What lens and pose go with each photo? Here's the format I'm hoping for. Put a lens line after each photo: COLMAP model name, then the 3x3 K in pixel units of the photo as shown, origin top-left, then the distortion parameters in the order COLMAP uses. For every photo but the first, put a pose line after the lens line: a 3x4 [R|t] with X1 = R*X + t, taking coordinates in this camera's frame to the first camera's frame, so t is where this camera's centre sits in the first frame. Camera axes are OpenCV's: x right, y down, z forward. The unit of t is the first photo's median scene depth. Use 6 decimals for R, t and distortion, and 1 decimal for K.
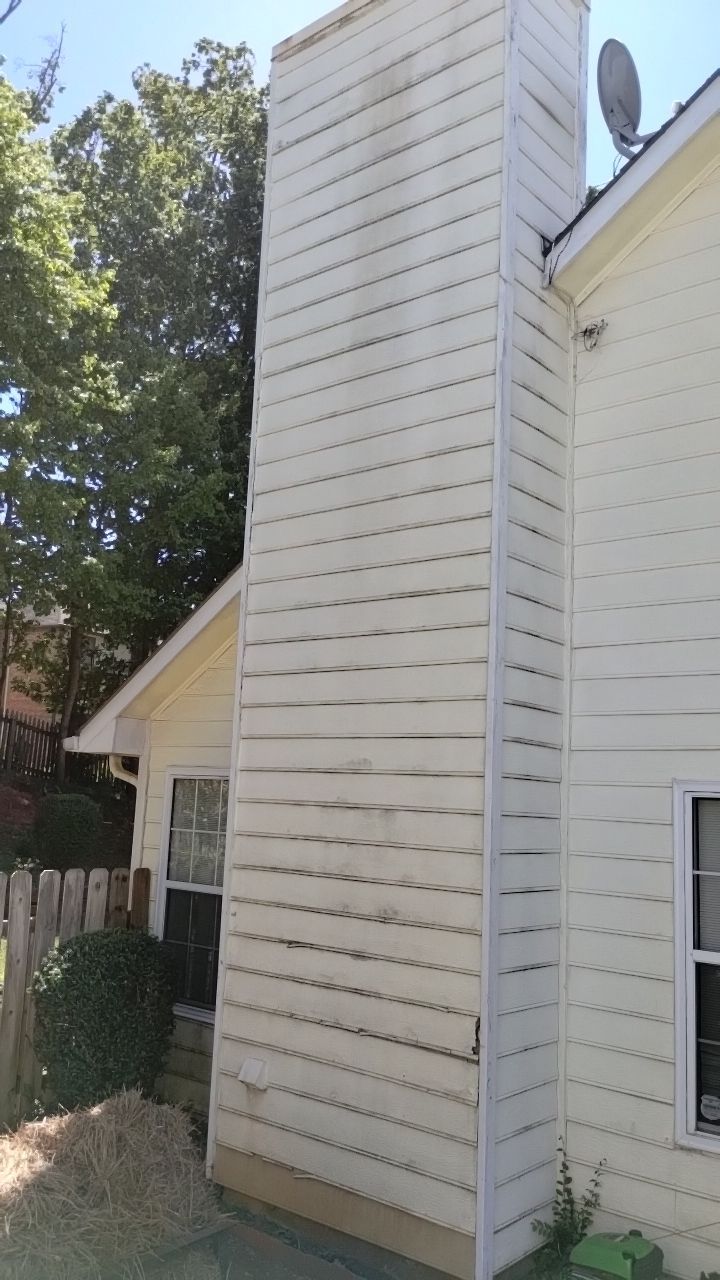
lens RADIAL K [[1050.4, 0, 360.0], [0, 1050.4, 640.0], [0, 0, 1]] dist [0.065752, -0.084181]
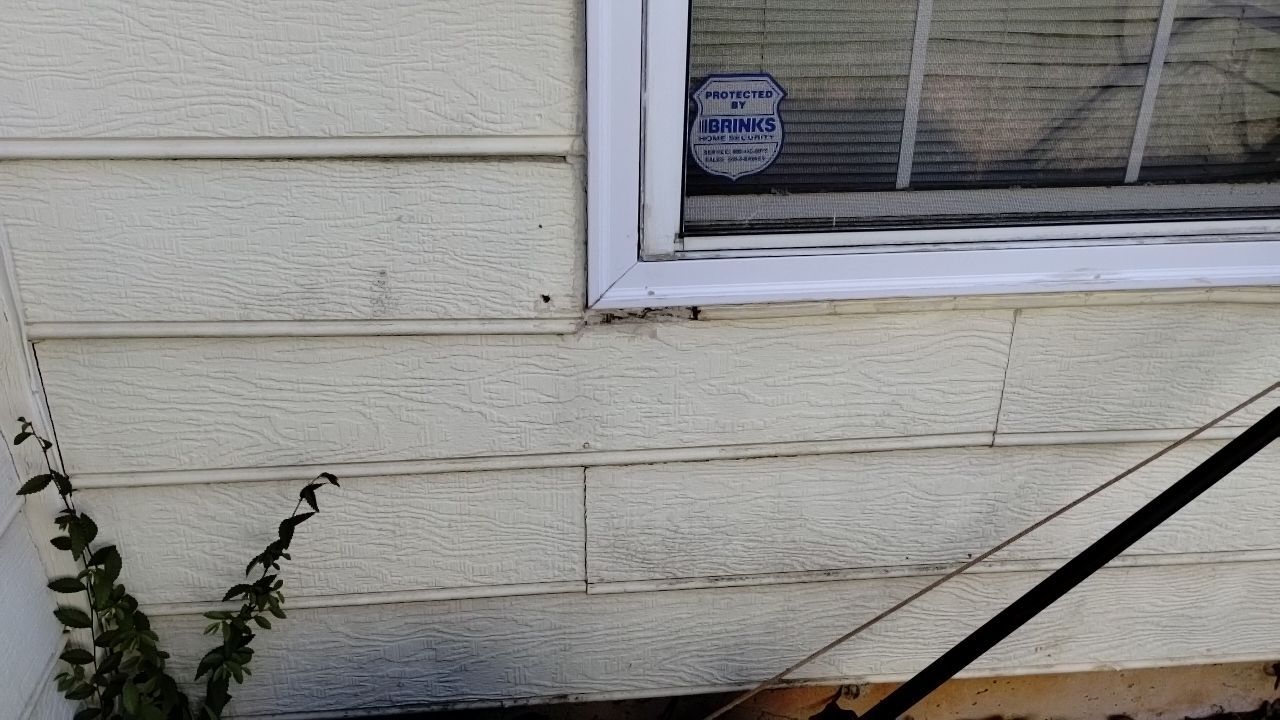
lens RADIAL K [[1050.4, 0, 641.1], [0, 1050.4, 332.6], [0, 0, 1]] dist [0.065752, -0.084181]
pose [[0.699028, -0.350420, 0.623350, 0.155587], [-0.093027, 0.819733, 0.565140, 0.336860], [-0.709017, -0.453037, 0.540418, 0.838638]]
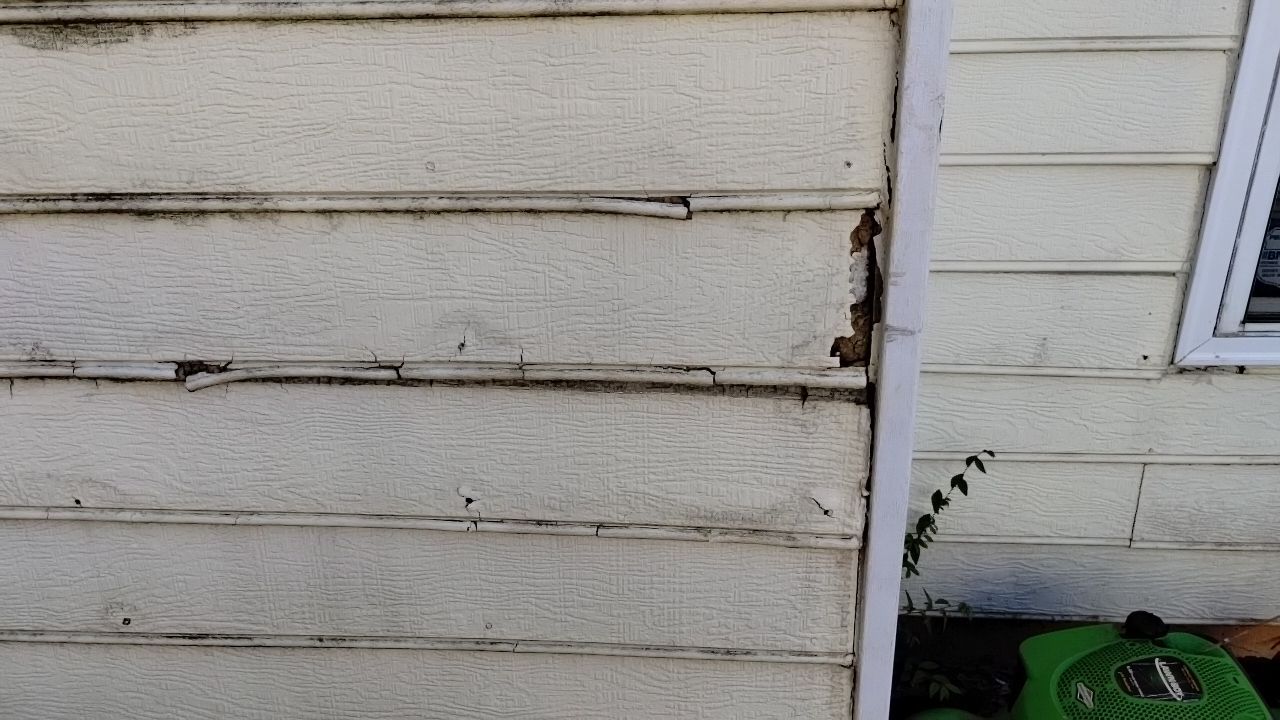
lens RADIAL K [[1050.4, 0, 641.1], [0, 1050.4, 332.6], [0, 0, 1]] dist [0.065752, -0.084181]
pose [[0.806991, -0.321303, 0.495510, -0.029885], [-0.025375, 0.819405, 0.572653, 0.250203], [-0.590018, -0.474699, 0.653100, 0.845708]]
